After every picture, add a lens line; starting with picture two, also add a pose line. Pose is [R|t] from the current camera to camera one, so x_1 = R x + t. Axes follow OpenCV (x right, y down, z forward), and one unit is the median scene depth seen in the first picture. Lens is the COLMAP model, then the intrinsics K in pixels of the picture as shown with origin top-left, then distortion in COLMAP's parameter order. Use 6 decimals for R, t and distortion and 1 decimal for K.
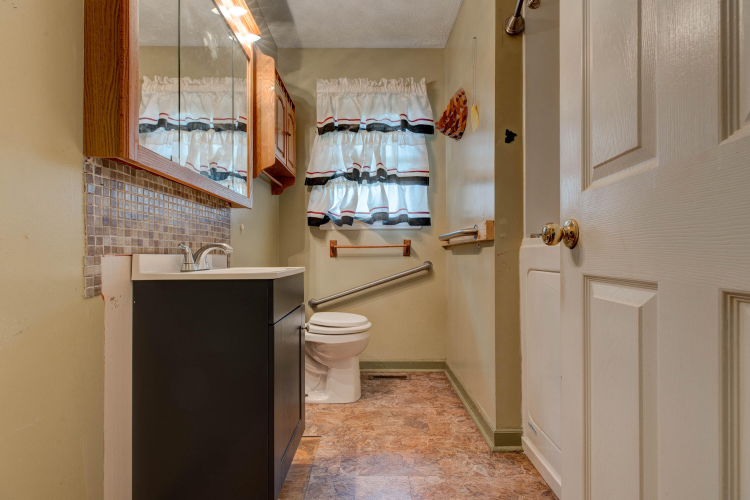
lens RADIAL K [[335.4, 0, 371.3], [0, 335.4, 246.1], [0, 0, 1]] dist [-0.001625, -0.000422]
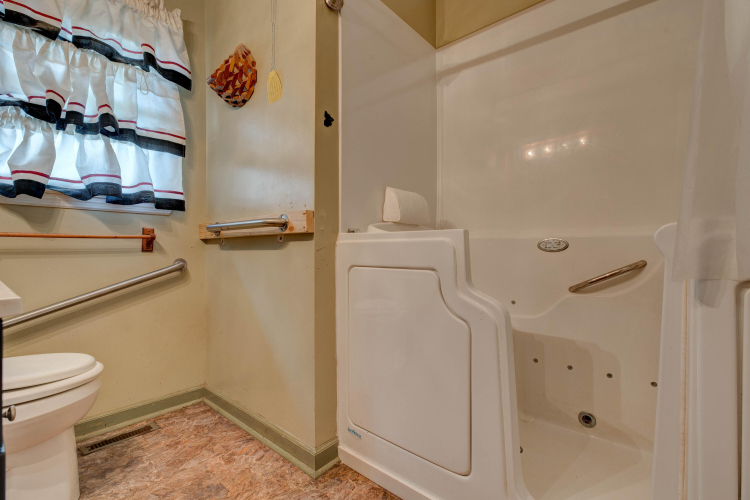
lens RADIAL K [[335.4, 0, 371.3], [0, 335.4, 246.1], [0, 0, 1]] dist [-0.001625, -0.000422]
pose [[0.650023, 0.013874, 0.759788, -0.124515], [-0.021909, 0.999760, 0.000488, 0.007039], [-0.759599, -0.016964, 0.650171, 0.204040]]
